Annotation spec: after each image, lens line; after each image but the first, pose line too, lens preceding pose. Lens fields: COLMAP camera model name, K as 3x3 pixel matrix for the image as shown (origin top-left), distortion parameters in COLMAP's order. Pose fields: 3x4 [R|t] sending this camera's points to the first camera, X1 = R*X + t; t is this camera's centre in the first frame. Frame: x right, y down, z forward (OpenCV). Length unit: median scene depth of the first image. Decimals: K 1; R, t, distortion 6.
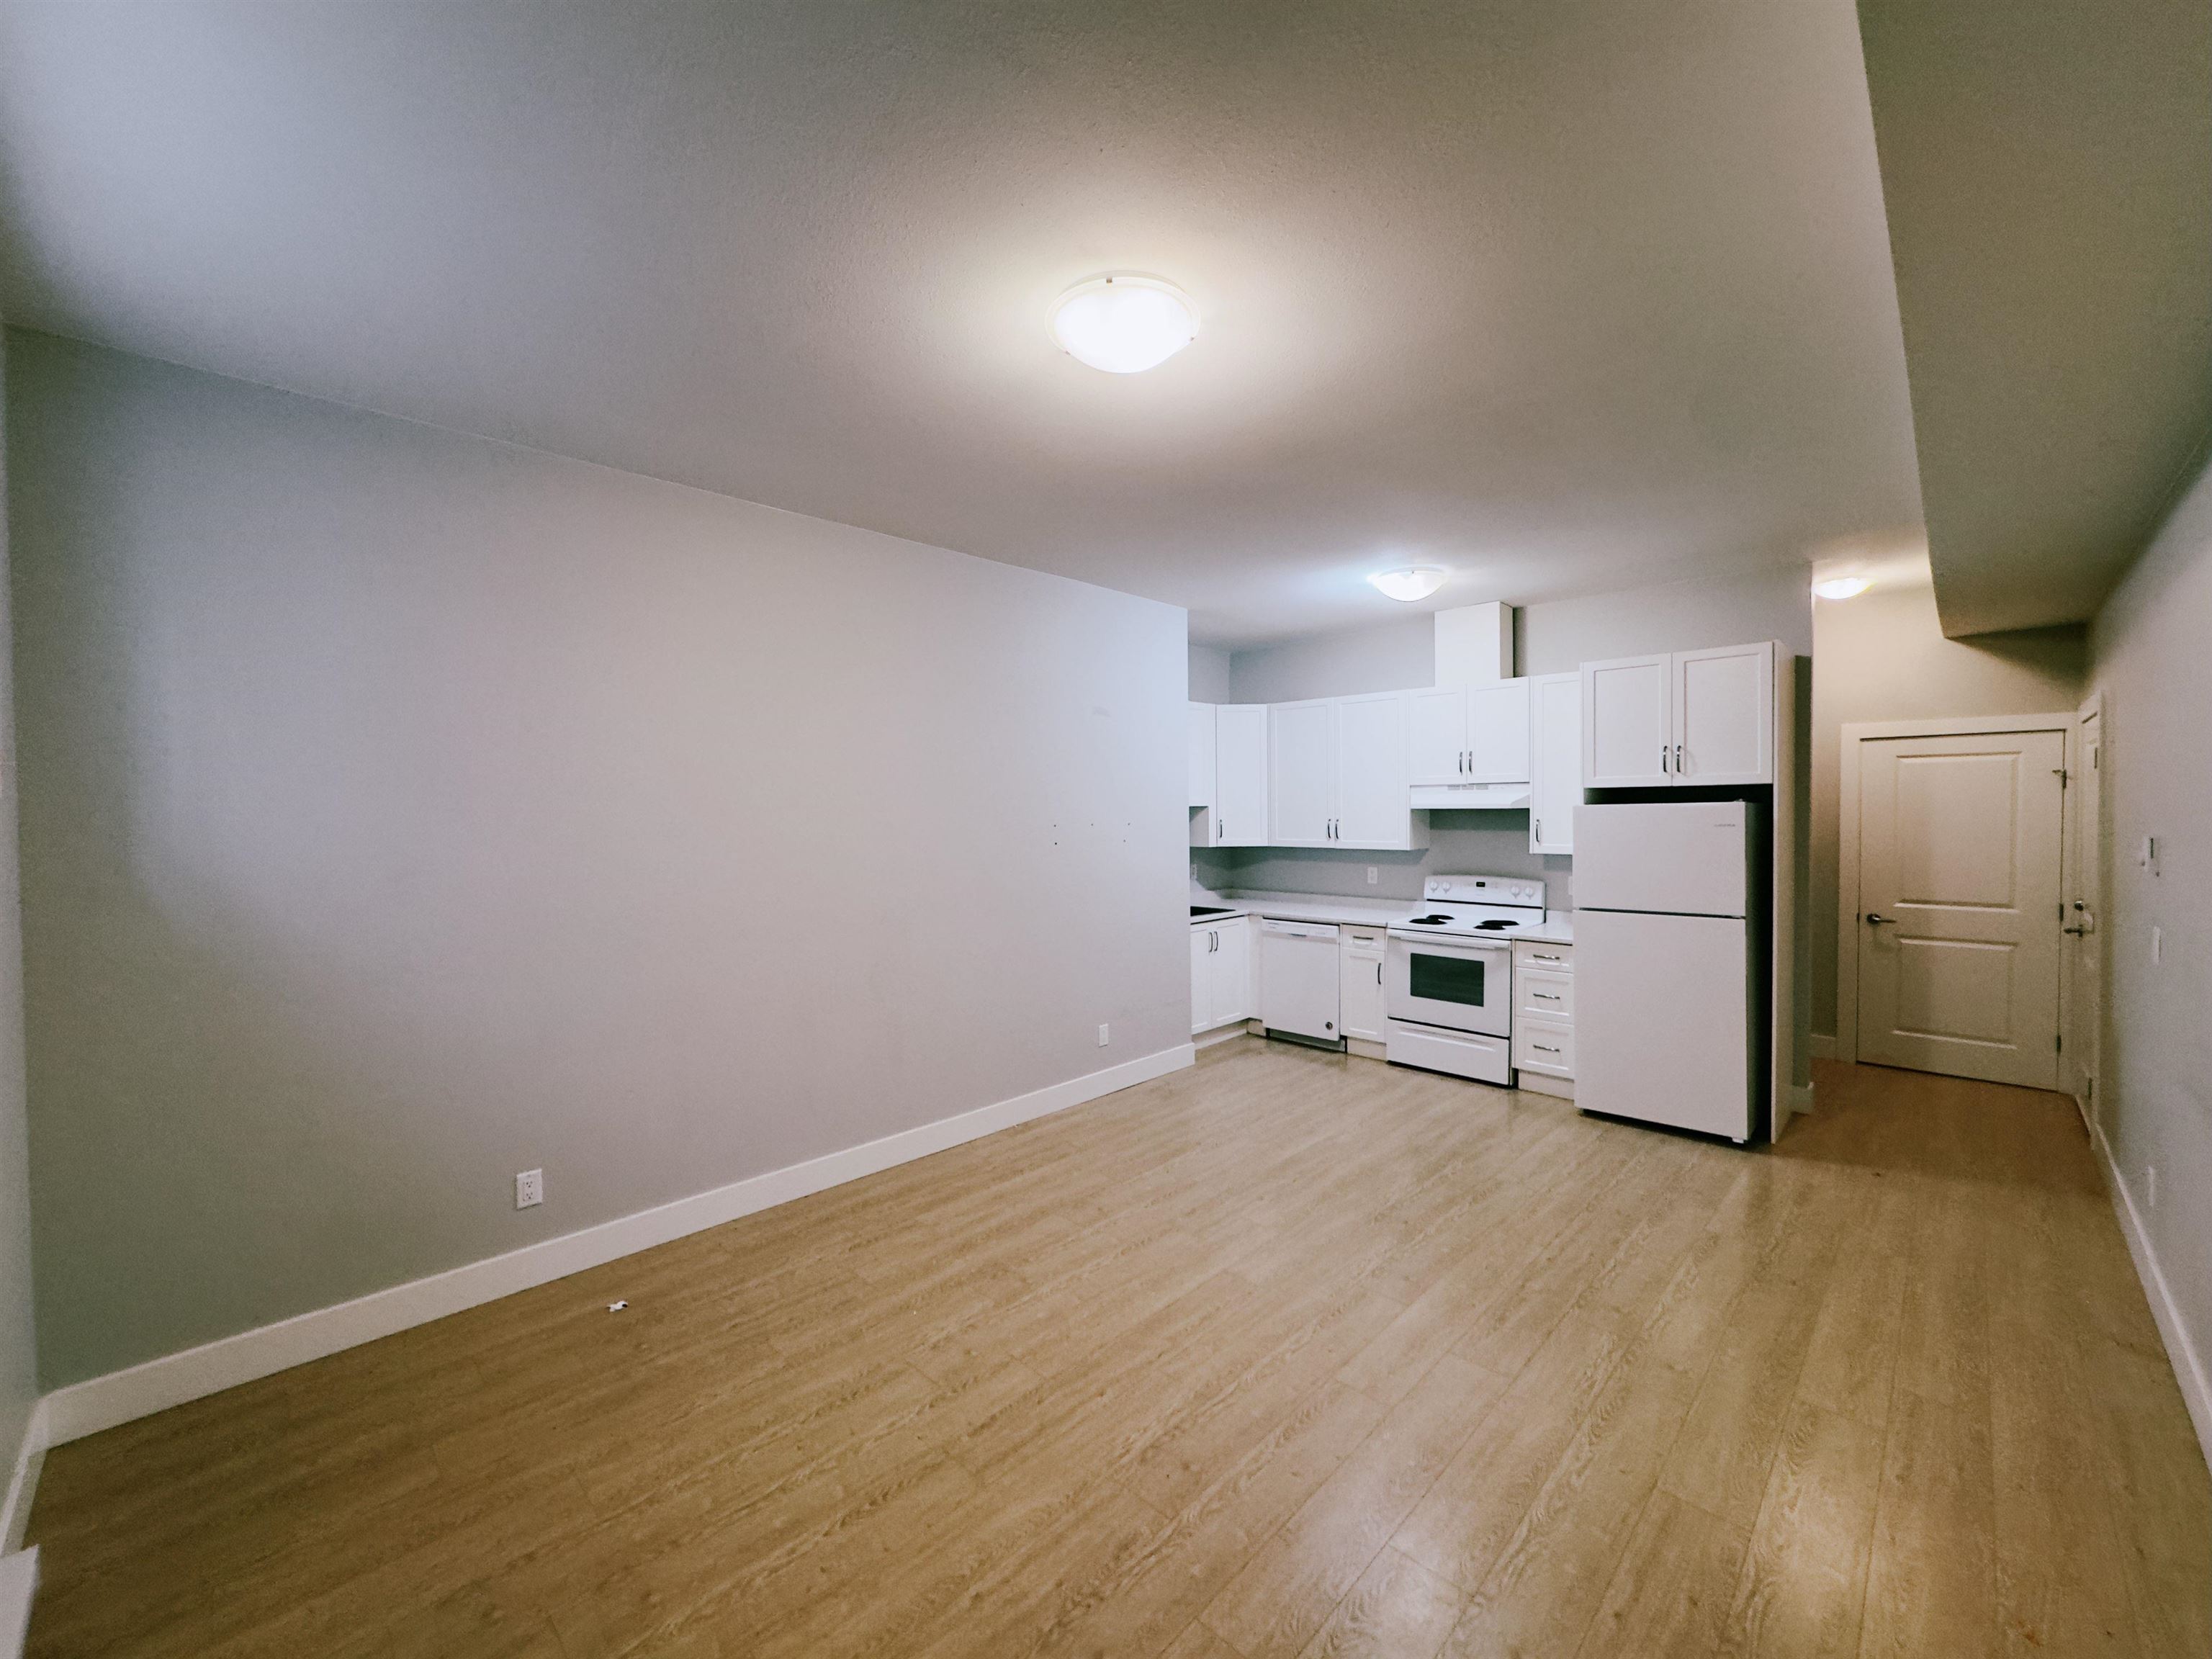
lens RADIAL K [[889.1, 0, 1106.0], [0, 889.1, 829.5], [0, 0, 1]] dist [0.000254, 0.000081]
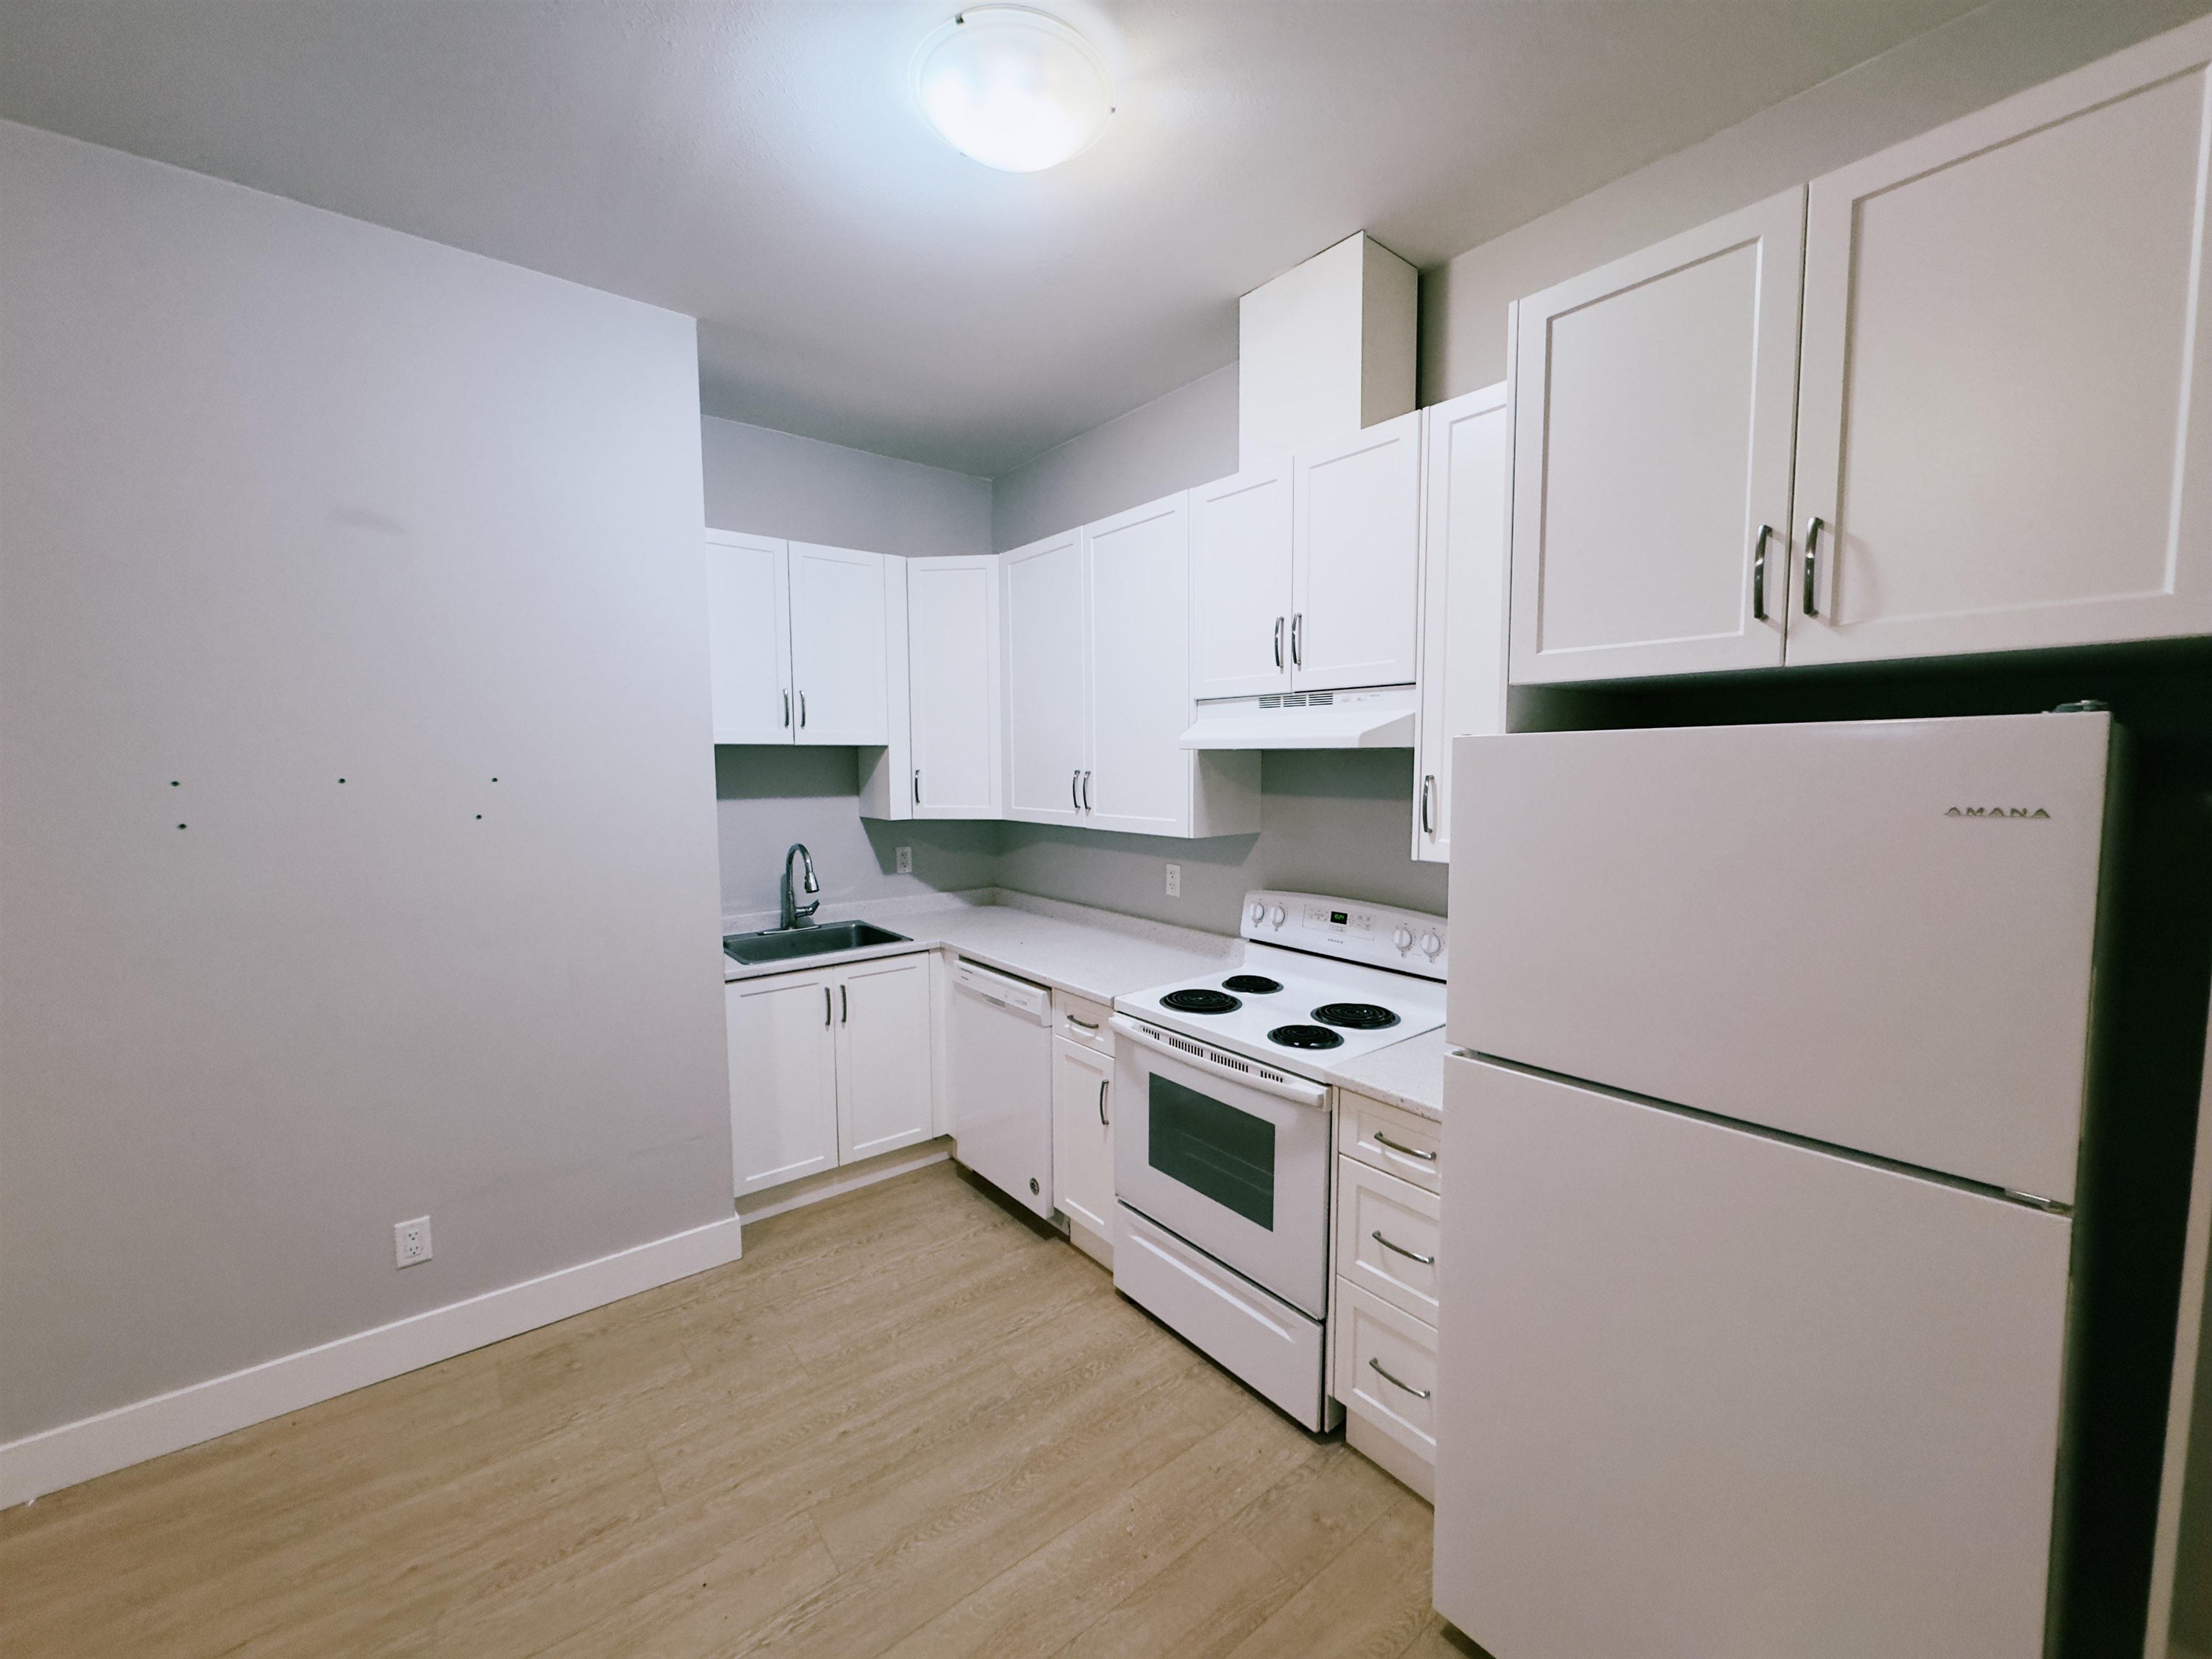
lens RADIAL K [[876.1, 0, 1102.2], [0, 876.1, 825.9], [0, 0, 1]] dist [-0.001160, 0.000103]
pose [[0.990704, 0.013343, -0.135381, 0.368630], [-0.005857, 0.998439, 0.055544, -0.009452], [0.135910, -0.054234, 0.989236, 0.553481]]
